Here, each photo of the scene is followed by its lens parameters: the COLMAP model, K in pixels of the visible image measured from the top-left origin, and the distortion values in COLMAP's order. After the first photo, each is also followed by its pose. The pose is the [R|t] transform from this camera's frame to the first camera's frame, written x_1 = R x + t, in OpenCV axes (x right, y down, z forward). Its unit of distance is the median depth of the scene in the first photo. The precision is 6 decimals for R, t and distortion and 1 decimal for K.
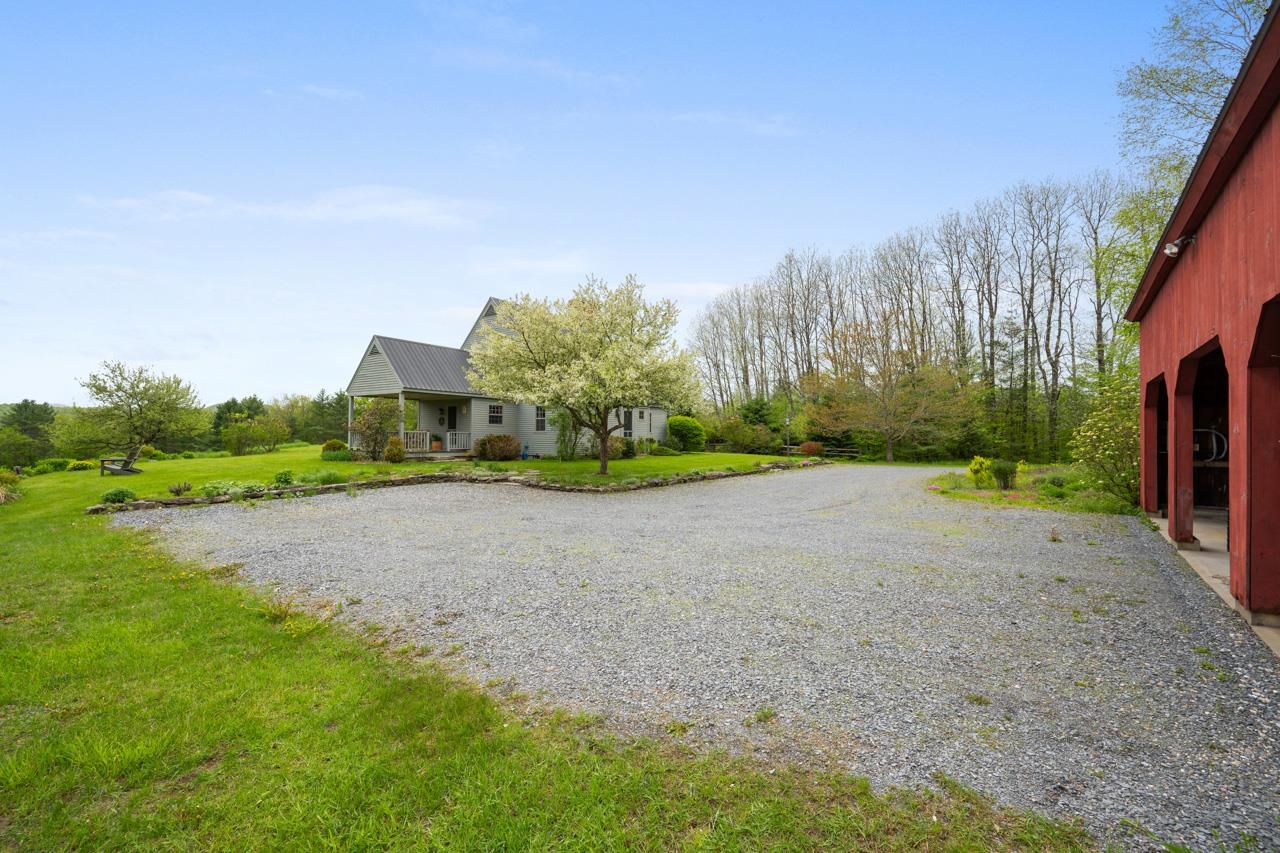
lens RADIAL K [[584.7, 0, 638.4], [0, 584.7, 428.8], [0, 0, 1]] dist [0.000328, 0.000015]
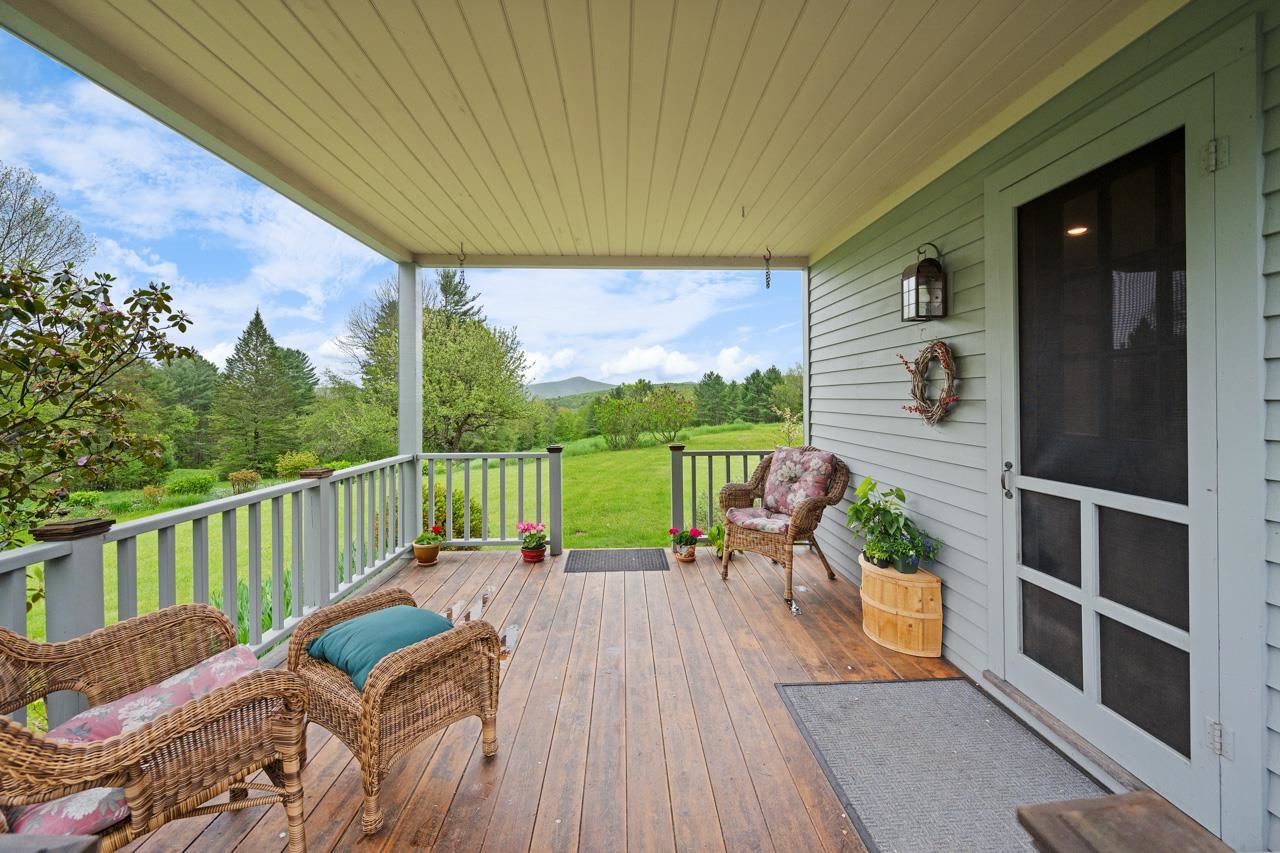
lens RADIAL K [[518.5, 0, 641.5], [0, 518.5, 400.2], [0, 0, 1]] dist [0.000512, 0.000027]
pose [[0.614870, -0.017166, -0.788441, -0.302141], [0.027136, 0.999632, -0.000602, -0.011392], [0.788161, -0.021025, 0.615110, 0.916305]]
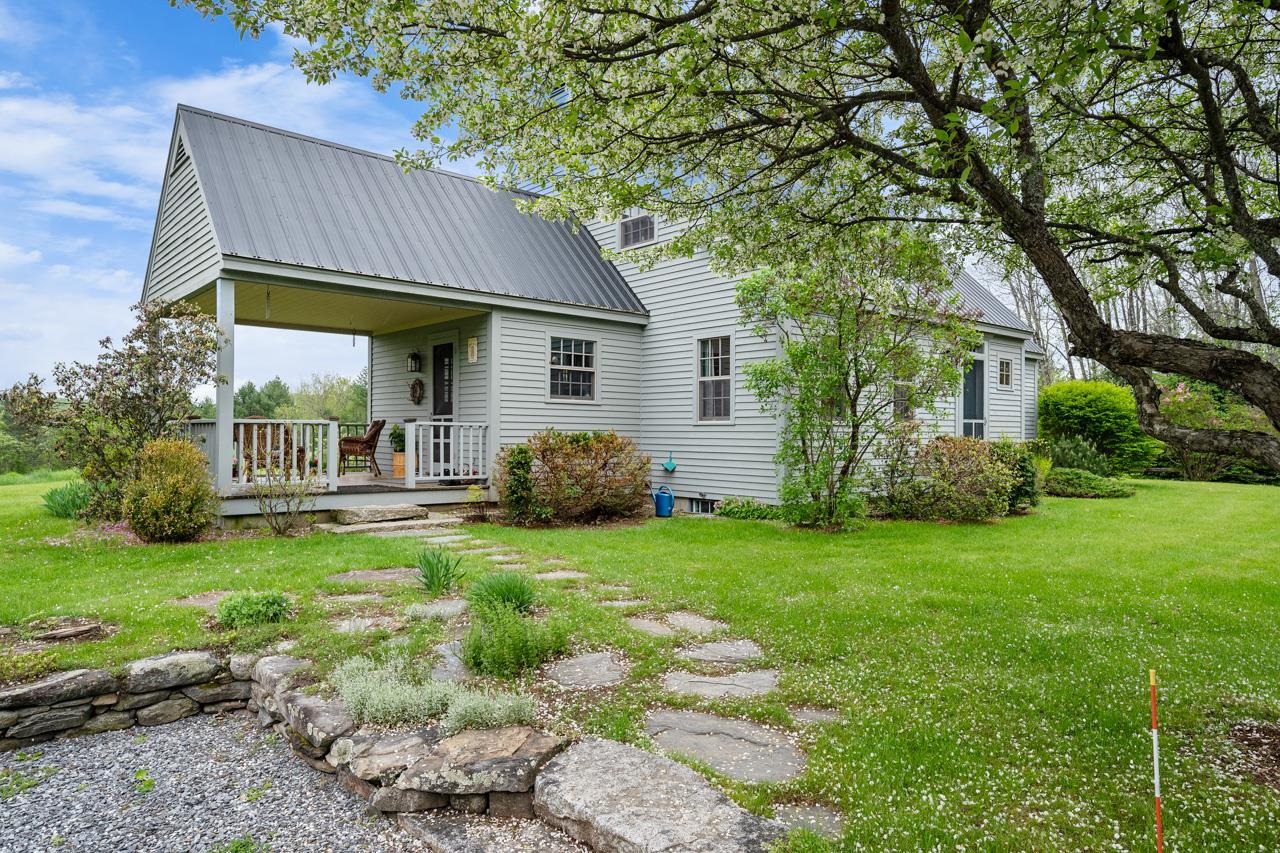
lens RADIAL K [[787.2, 0, 638.5], [0, 787.2, 427.6], [0, 0, 1]] dist [0.001136, 0.000030]
pose [[0.976169, -0.002909, -0.216992, -0.118258], [0.003343, 0.999993, 0.001633, 0.007468], [0.216986, -0.002320, 0.976172, 0.597609]]
